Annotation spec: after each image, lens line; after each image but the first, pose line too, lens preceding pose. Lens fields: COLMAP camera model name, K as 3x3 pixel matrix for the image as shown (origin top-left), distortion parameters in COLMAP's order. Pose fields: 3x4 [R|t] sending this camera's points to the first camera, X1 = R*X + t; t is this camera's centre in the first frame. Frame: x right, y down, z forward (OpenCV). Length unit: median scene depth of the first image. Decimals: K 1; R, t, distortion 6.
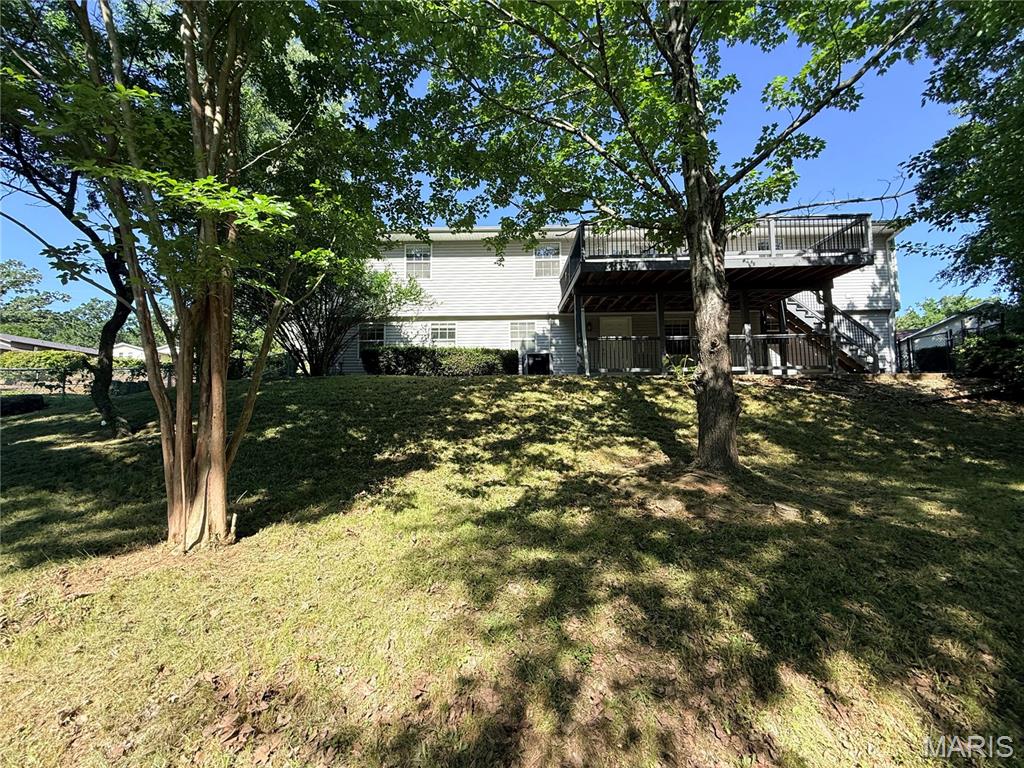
lens RADIAL K [[408.5, 0, 509.2], [0, 408.5, 385.0], [0, 0, 1]] dist [0.000038, 0.000400]
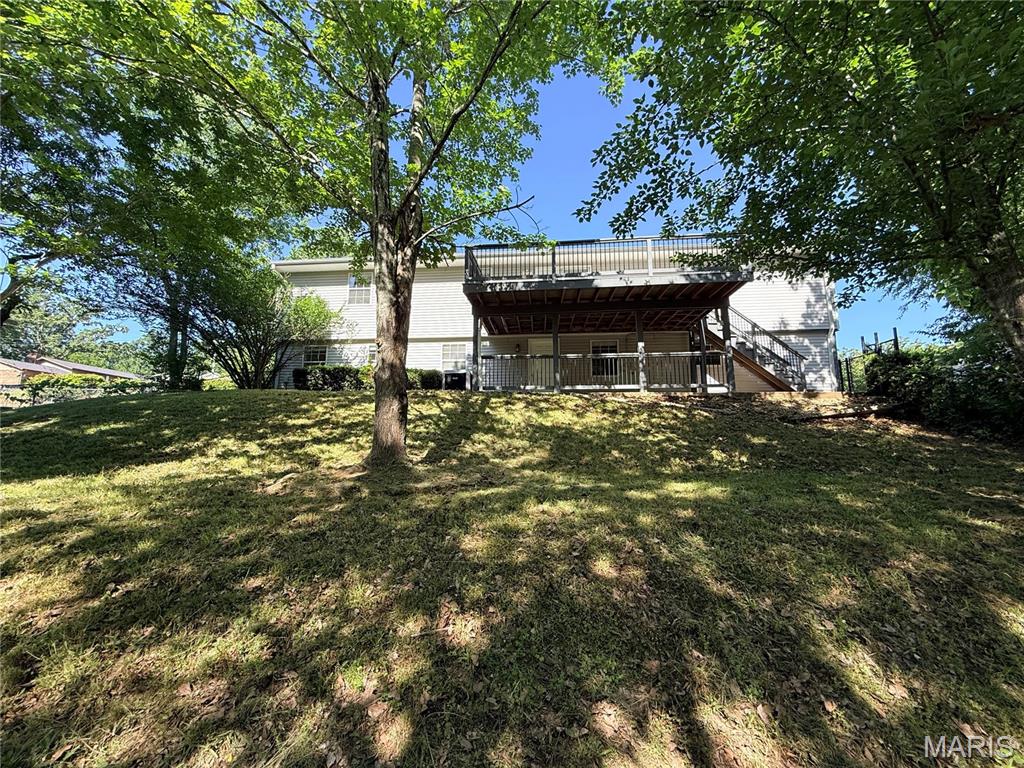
lens RADIAL K [[408.5, 0, 509.2], [0, 408.5, 385.0], [0, 0, 1]] dist [0.000038, 0.000400]
pose [[0.995846, 0.003090, -0.091006, 0.304853], [-0.009544, 0.997461, -0.070573, 0.025526], [0.090557, 0.071149, 0.993347, -0.014120]]
